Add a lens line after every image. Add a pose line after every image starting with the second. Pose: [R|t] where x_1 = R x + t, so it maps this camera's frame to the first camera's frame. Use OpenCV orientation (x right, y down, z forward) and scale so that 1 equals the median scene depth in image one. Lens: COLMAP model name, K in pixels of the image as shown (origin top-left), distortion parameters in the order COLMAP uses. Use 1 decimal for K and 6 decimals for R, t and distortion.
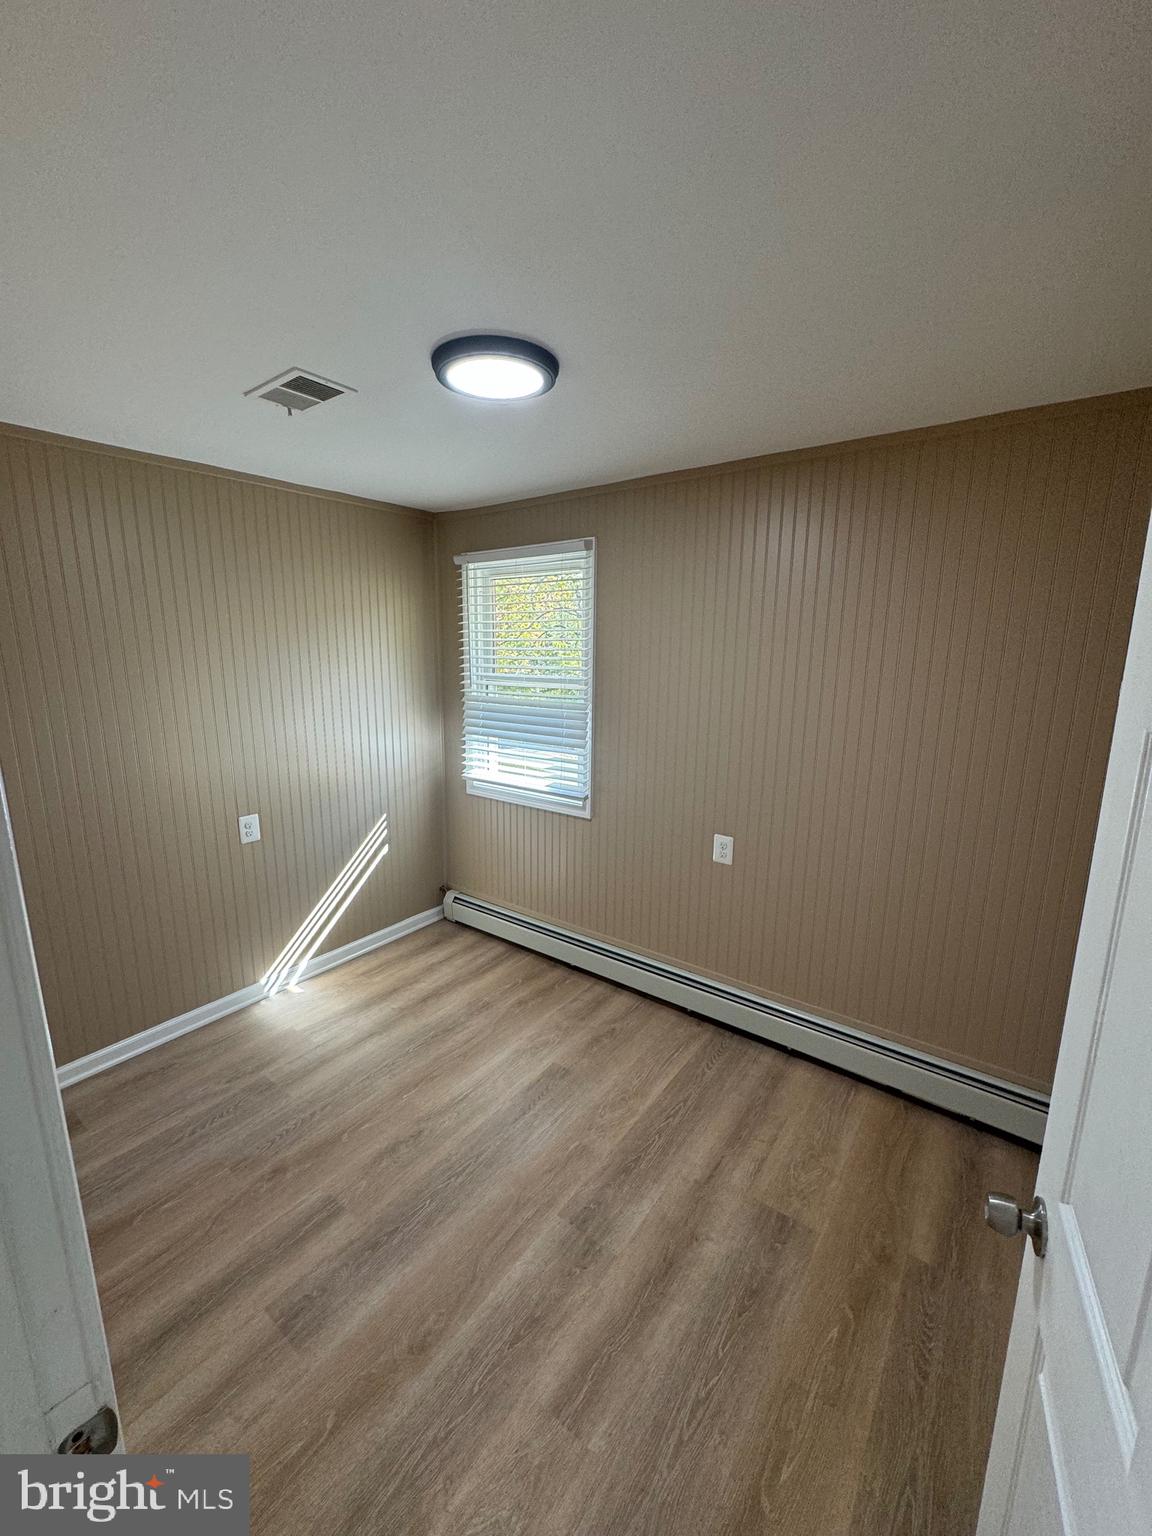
lens RADIAL K [[609.6, 0, 577.0], [0, 609.6, 767.4], [0, 0, 1]] dist [0.001200, -0.000020]
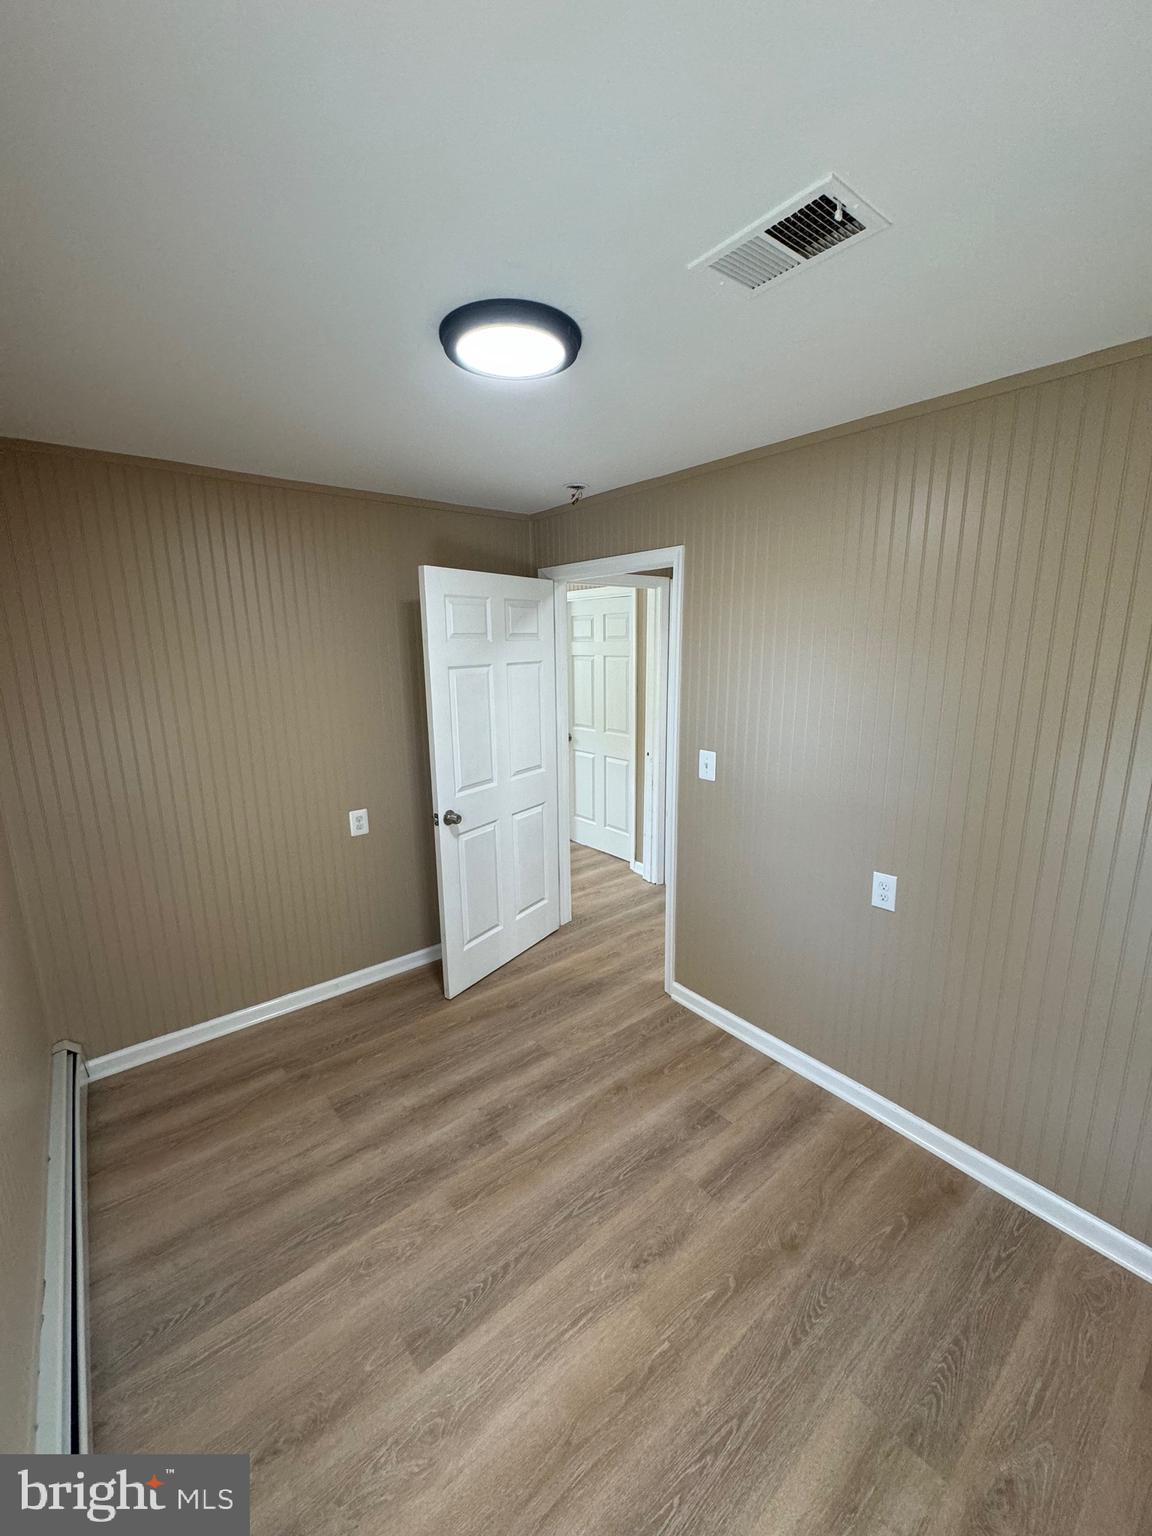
lens RADIAL K [[609.6, 0, 579.0], [0, 609.6, 767.5], [0, 0, 1]] dist [0.001200, -0.000020]
pose [[-0.969239, -0.046778, 0.241635, -0.394107], [0.052489, 0.919900, 0.388624, -0.349499], [-0.240459, 0.389353, -0.889148, 1.671784]]
